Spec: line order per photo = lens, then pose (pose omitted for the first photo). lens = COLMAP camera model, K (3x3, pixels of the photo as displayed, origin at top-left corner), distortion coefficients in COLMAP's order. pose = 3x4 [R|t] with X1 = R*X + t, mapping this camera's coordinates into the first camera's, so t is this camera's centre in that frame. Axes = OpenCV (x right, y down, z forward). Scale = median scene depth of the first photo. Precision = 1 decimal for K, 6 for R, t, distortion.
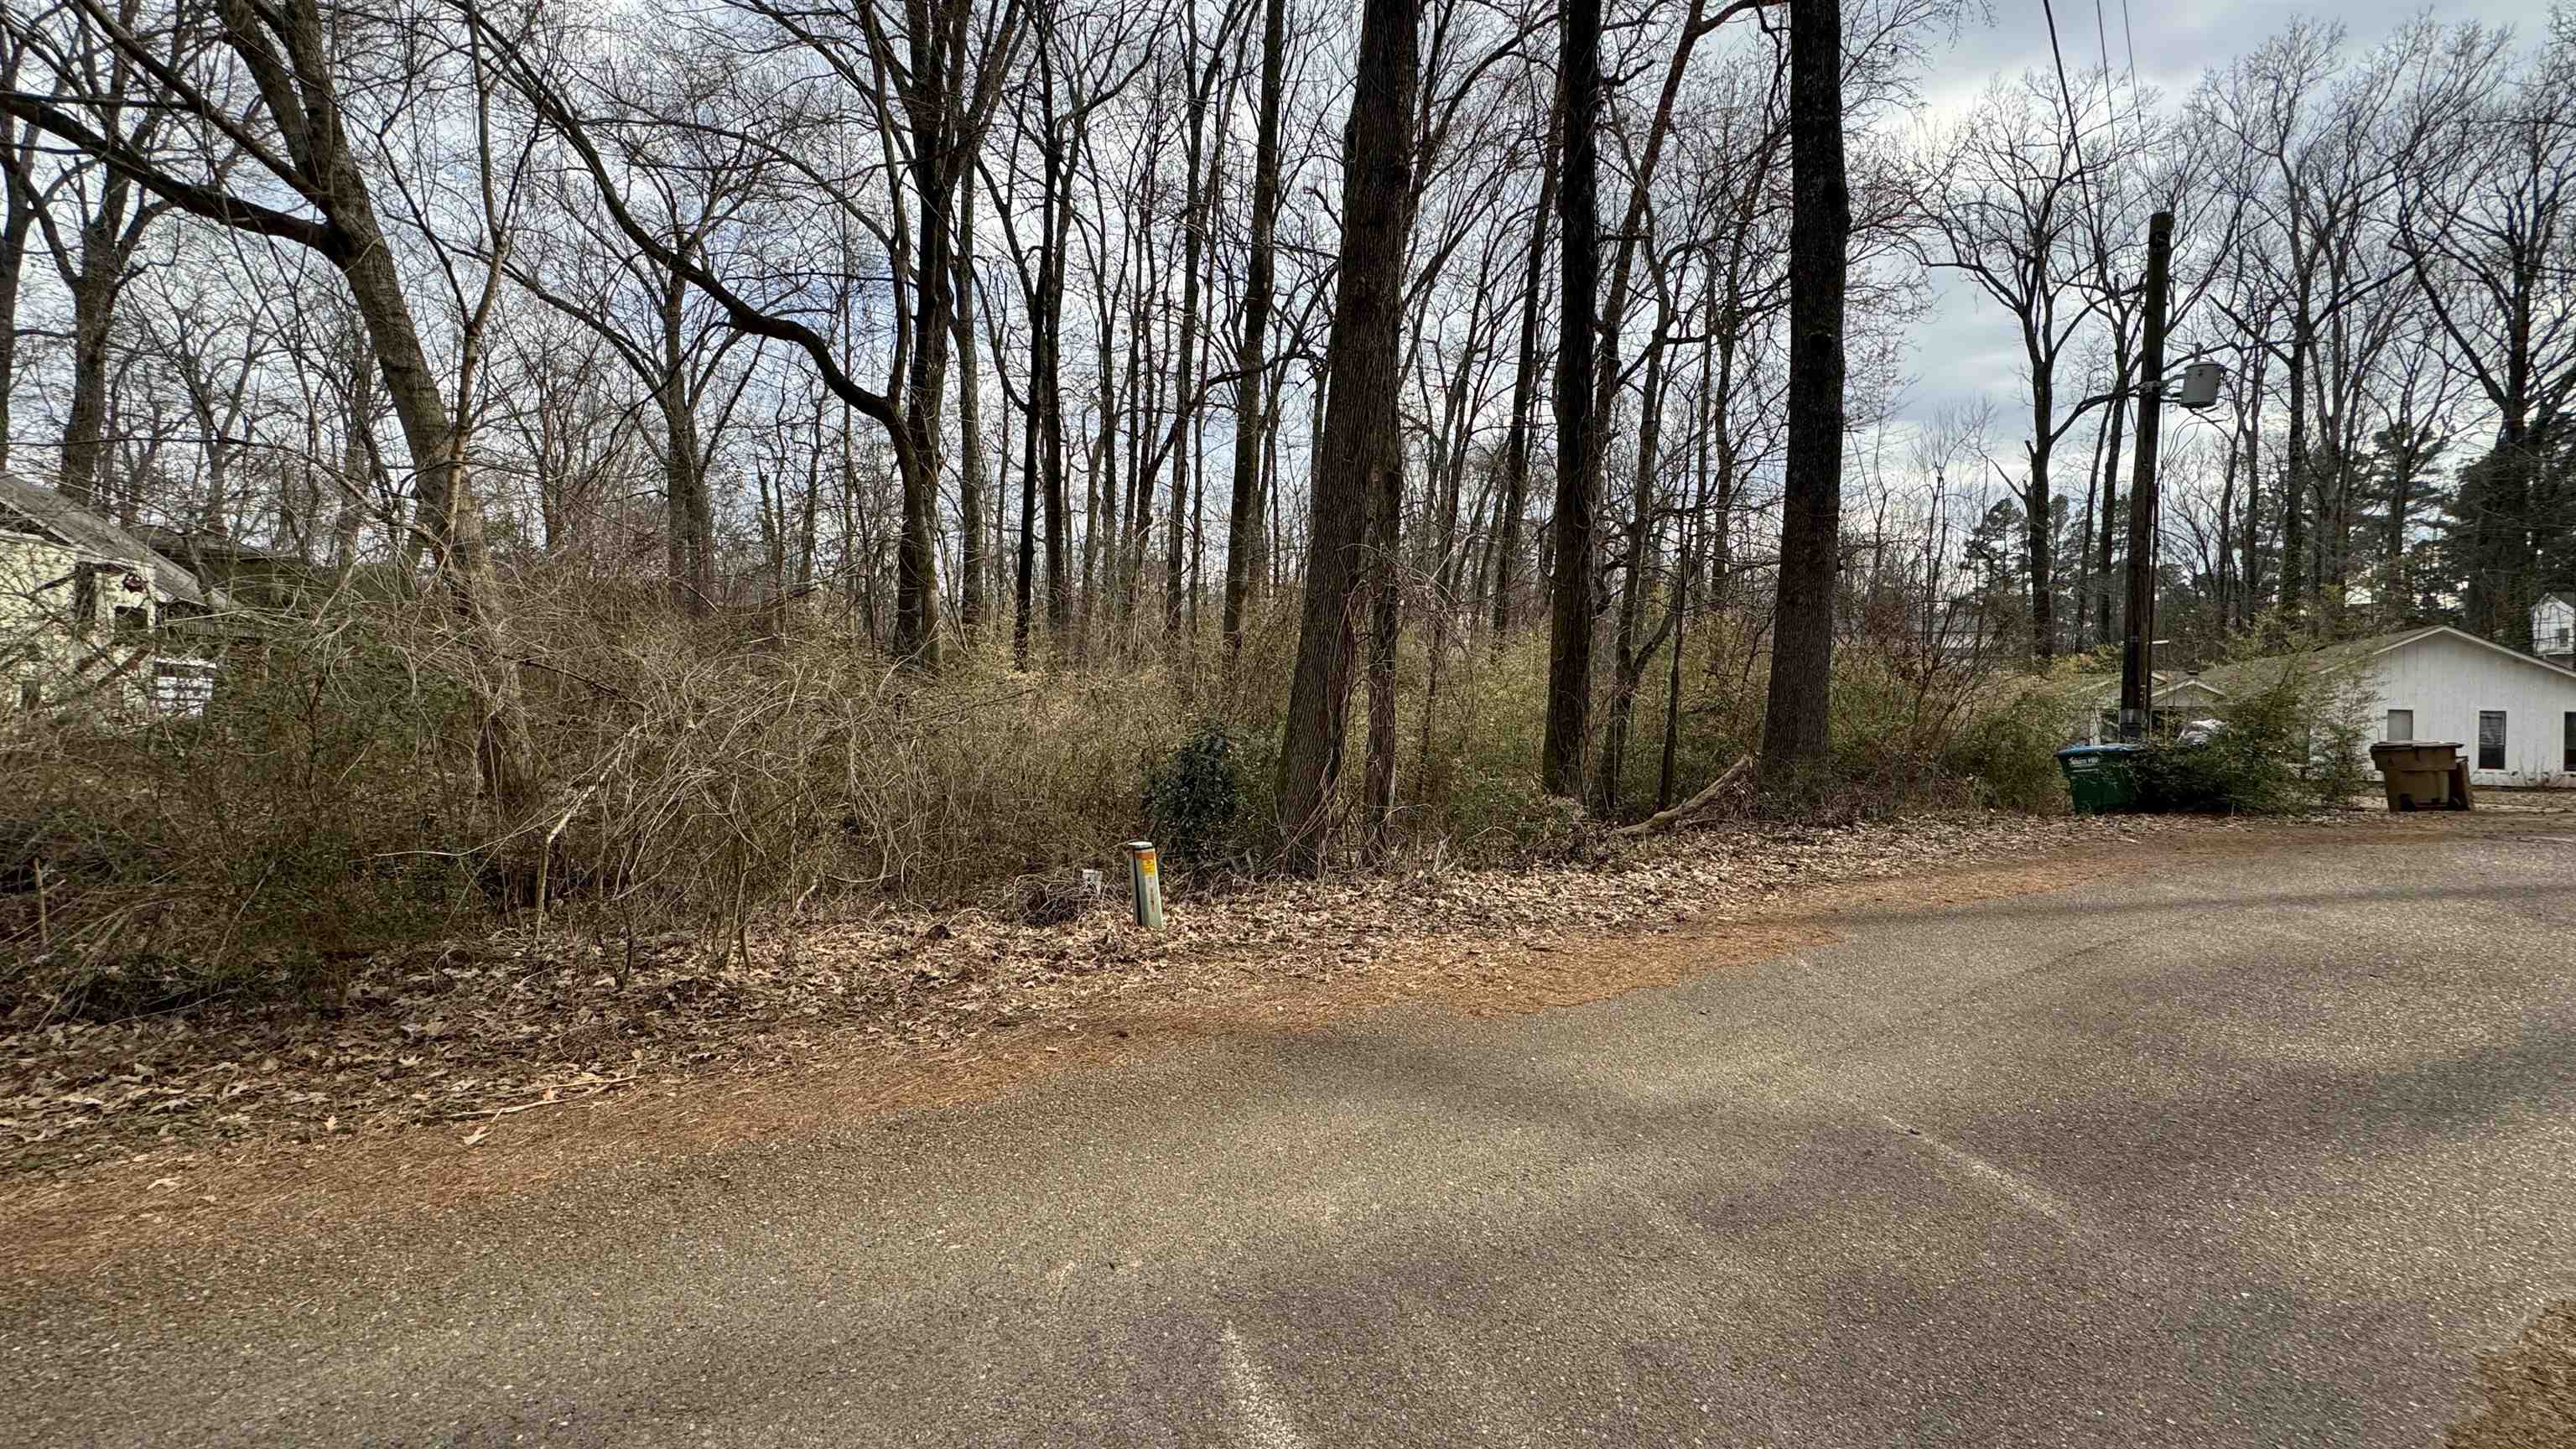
lens RADIAL K [[1025.3, 0, 1295.2], [0, 1025.3, 725.3], [0, 0, 1]] dist [0.000291, 0.000504]
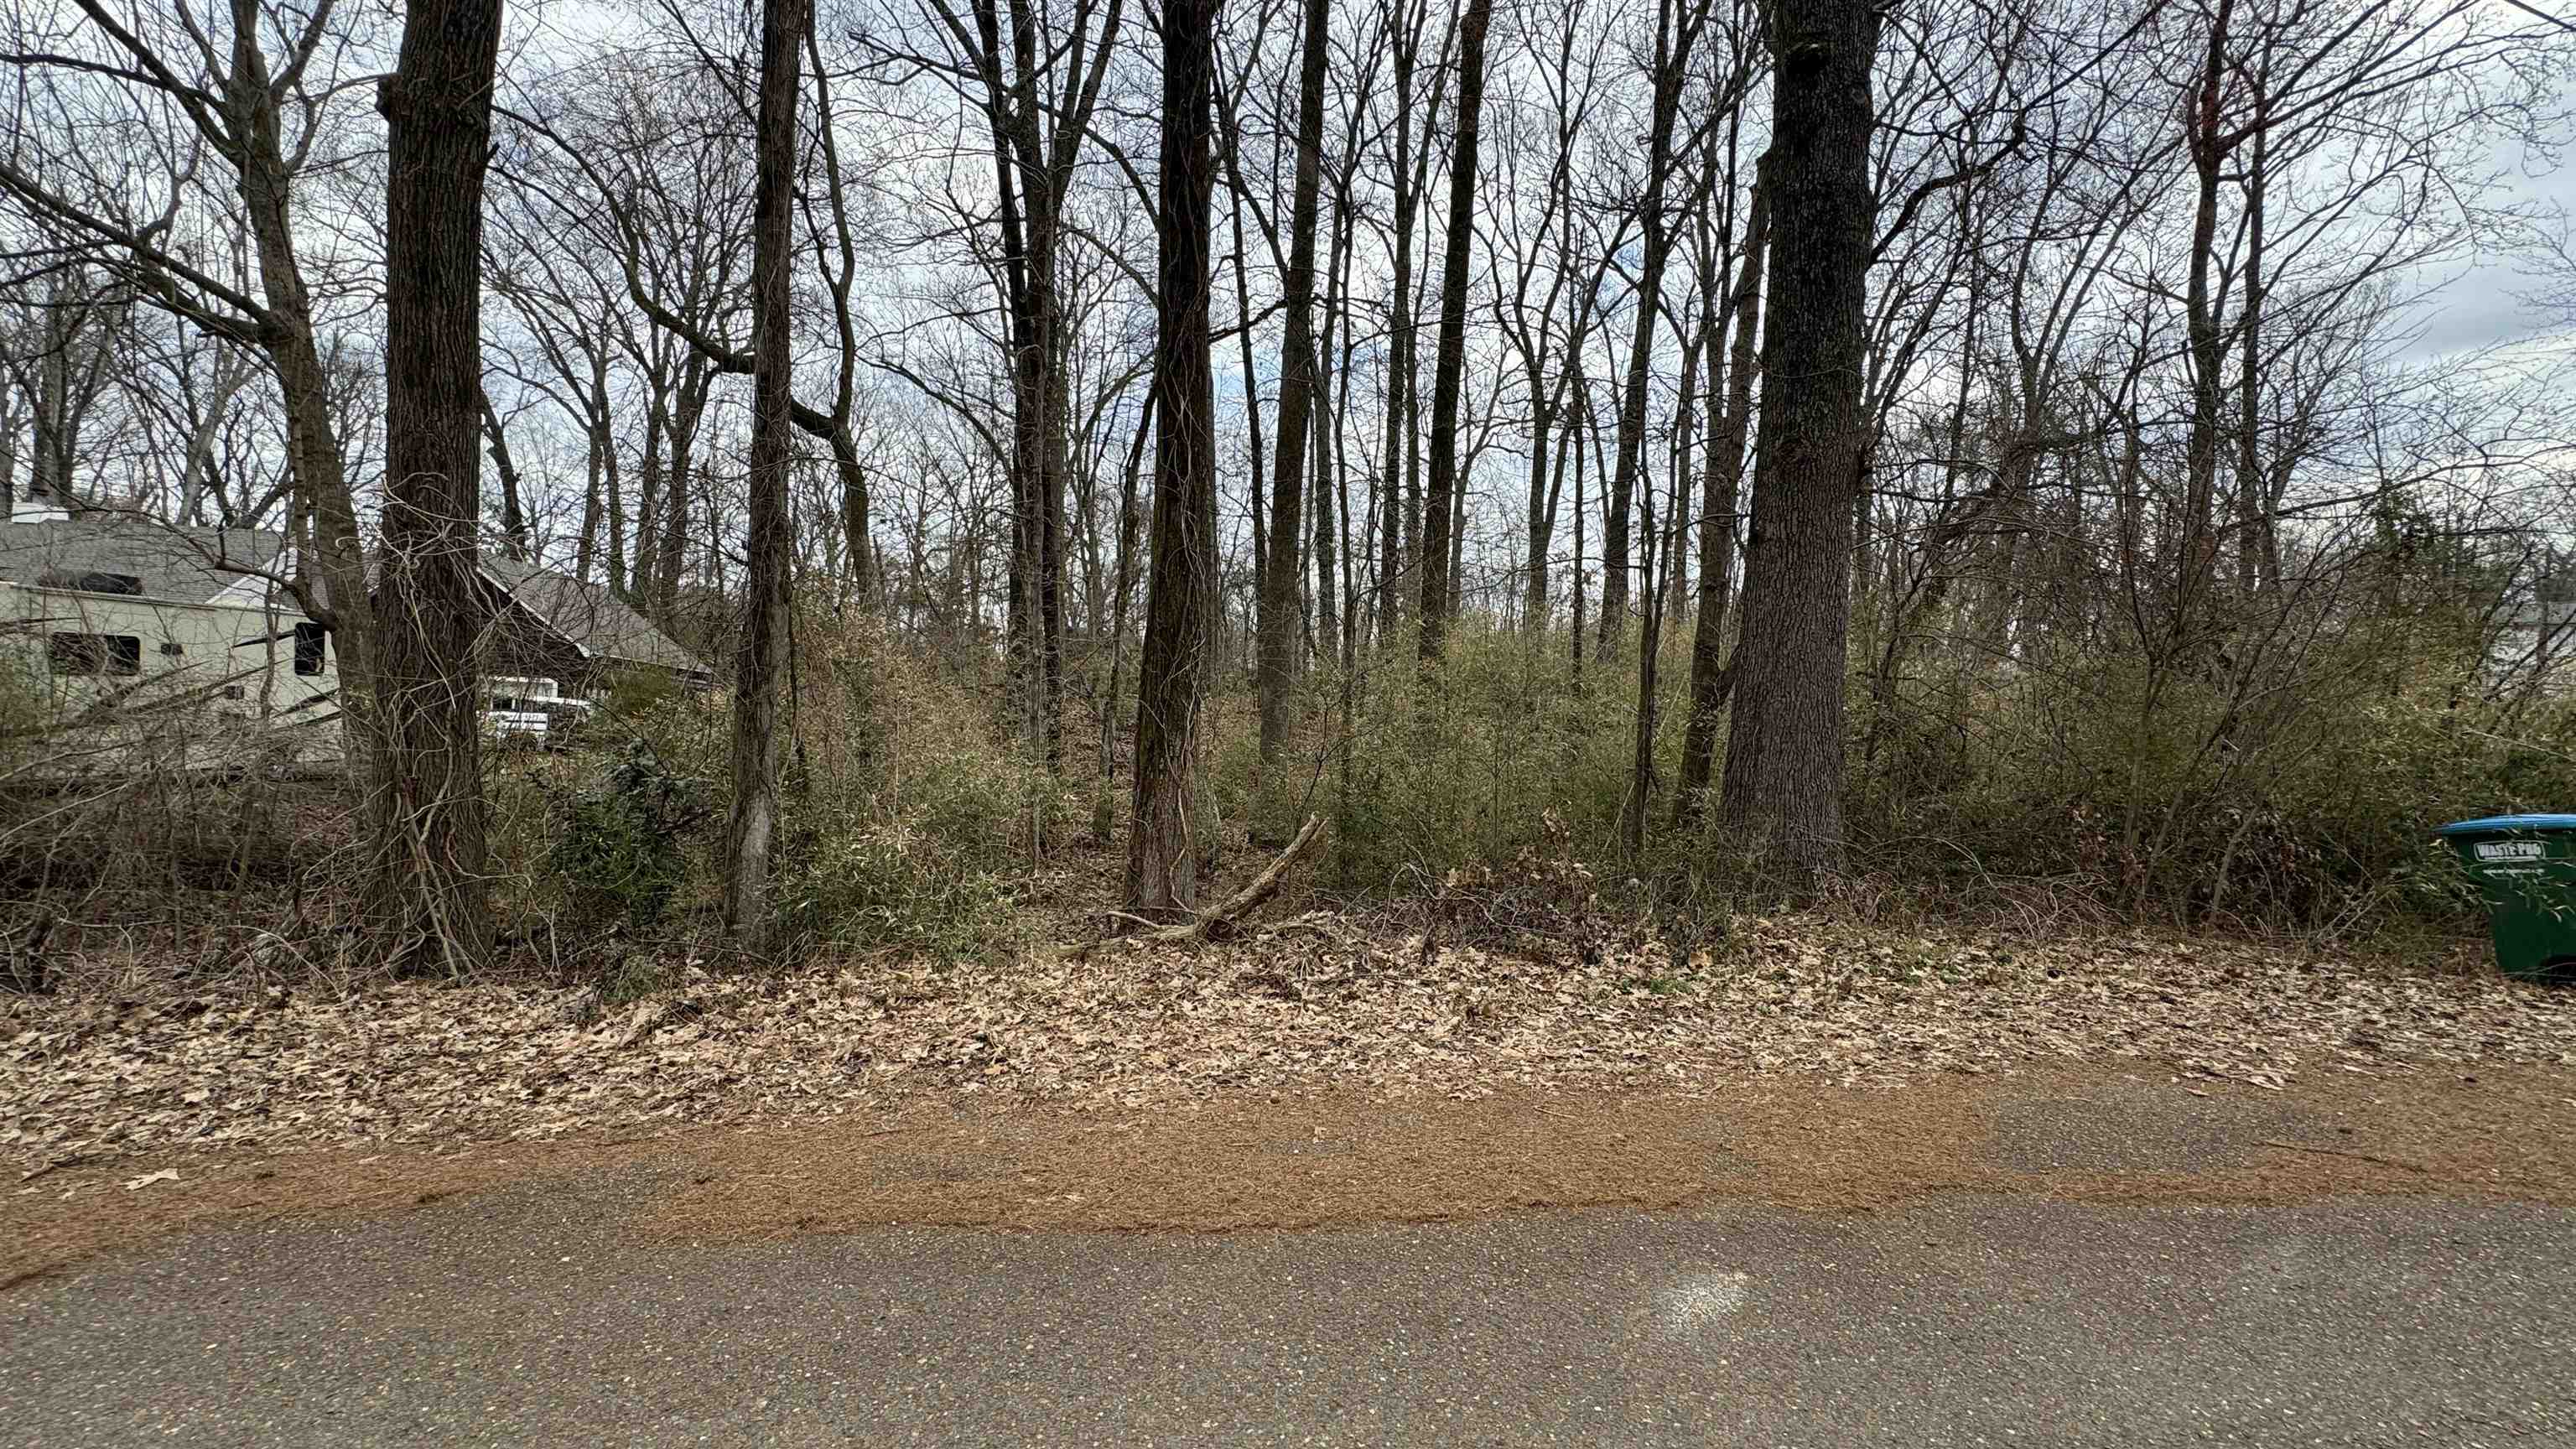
lens RADIAL K [[1021.3, 0, 1288.0], [0, 1021.3, 724.5], [0, 0, 1]] dist [0.002143, -0.000064]
pose [[0.891477, -0.005417, -0.453033, 0.234980], [-0.006922, 0.999649, -0.025574, -0.001146], [0.453013, 0.025934, 0.891127, 0.180155]]
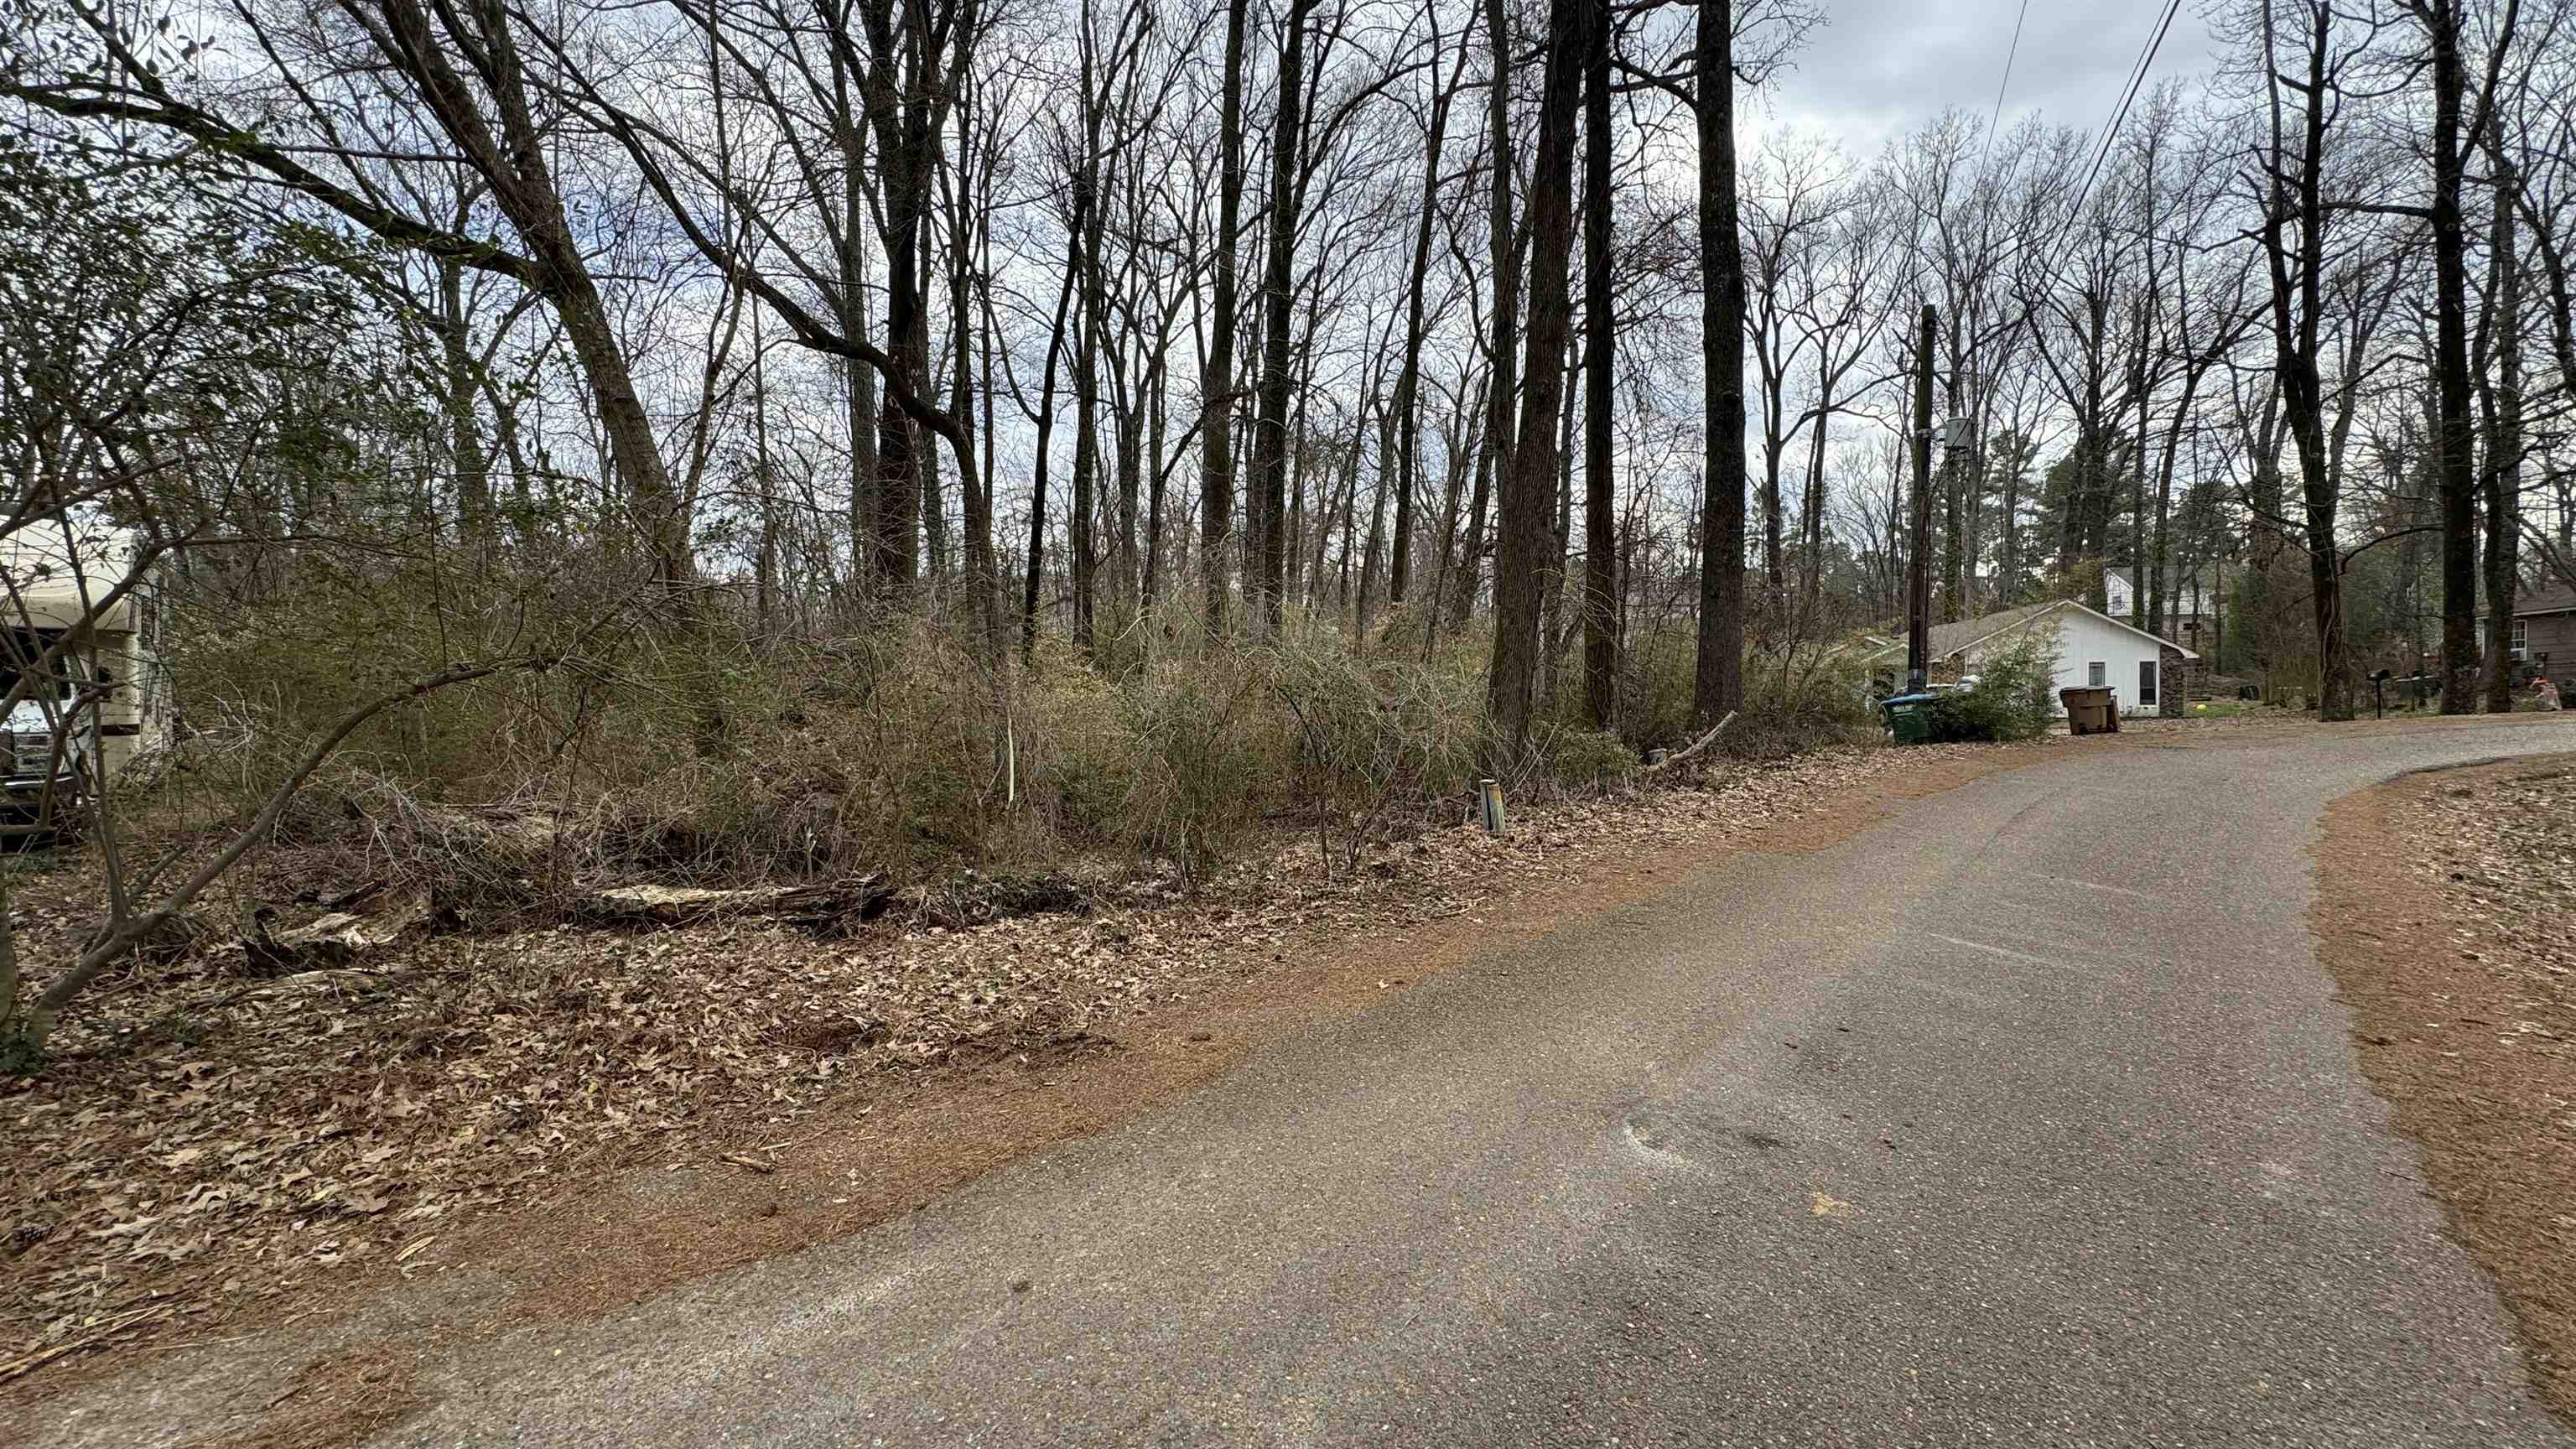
lens RADIAL K [[1021.3, 0, 1288.0], [0, 1021.3, 724.5], [0, 0, 1]] dist [0.002143, -0.000064]
pose [[0.975479, -0.037941, 0.216796, -0.159228], [0.032507, 0.999063, 0.028580, -0.004058], [-0.217677, -0.020832, 0.975798, -0.078613]]
